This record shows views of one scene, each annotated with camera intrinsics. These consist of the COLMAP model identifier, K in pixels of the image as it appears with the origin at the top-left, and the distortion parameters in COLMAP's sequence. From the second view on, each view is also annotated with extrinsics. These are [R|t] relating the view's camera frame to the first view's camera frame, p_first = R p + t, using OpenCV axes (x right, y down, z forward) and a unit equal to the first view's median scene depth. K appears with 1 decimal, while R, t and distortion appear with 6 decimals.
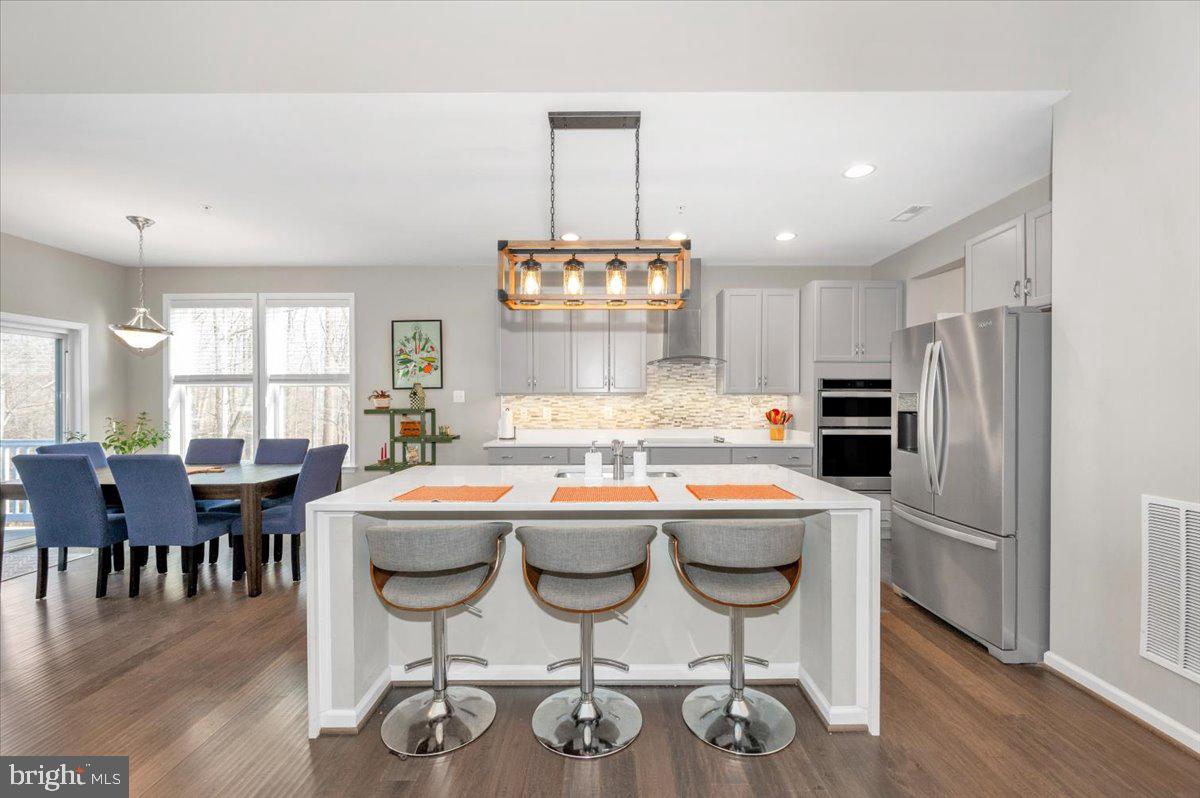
lens RADIAL K [[479.4, 0, 601.3], [0, 479.4, 402.7], [0, 0, 1]] dist [-0.000056, 0.000127]
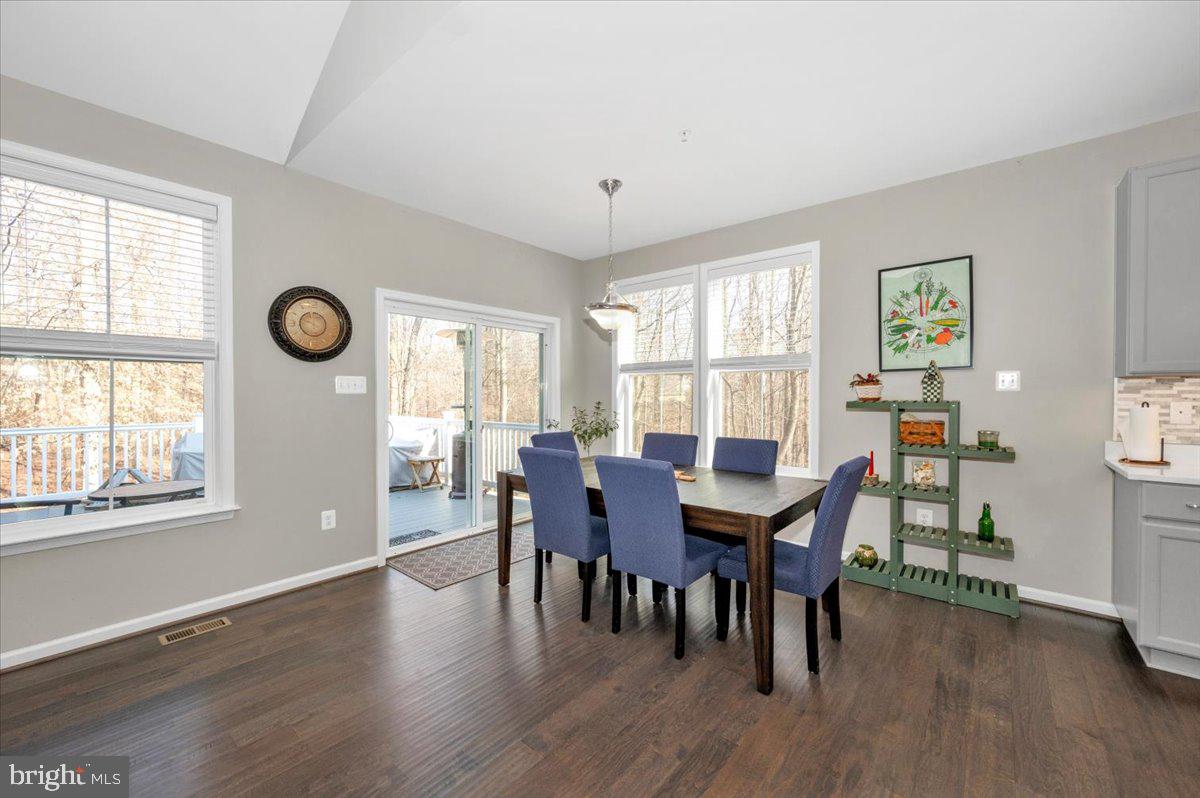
lens RADIAL K [[471.2, 0, 600.0], [0, 471.2, 399.0], [0, 0, 1]] dist [-0.000539, -0.000054]
pose [[0.768040, 0.007862, -0.640353, -0.318878], [-0.002328, 0.999952, 0.009485, 0.004736], [0.640397, -0.005794, 0.768022, 0.244286]]
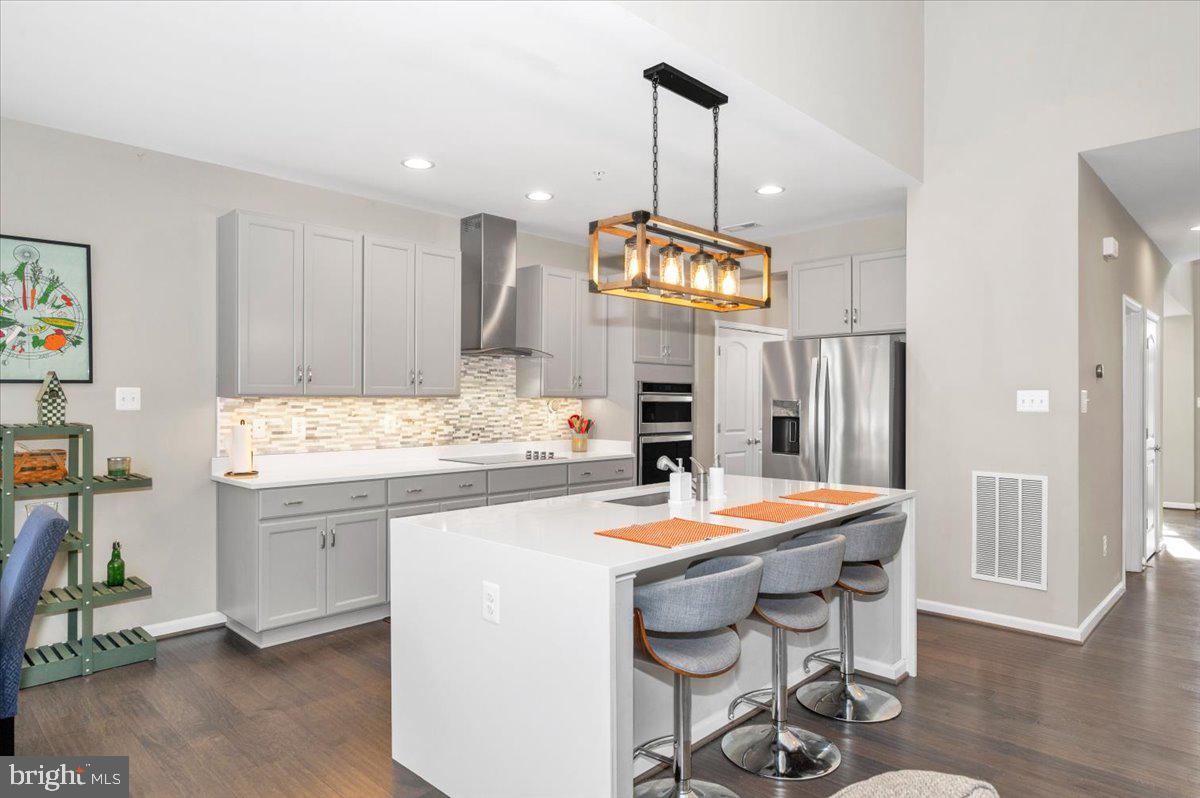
lens RADIAL K [[712.4, 0, 592.4], [0, 712.4, 398.9], [0, 0, 1]] dist [0.000551, -0.000544]
pose [[0.696745, 0.002504, 0.717315, -0.511058], [-0.000773, 0.999996, -0.002739, -0.011560], [-0.717318, 0.001354, 0.696744, 0.111562]]
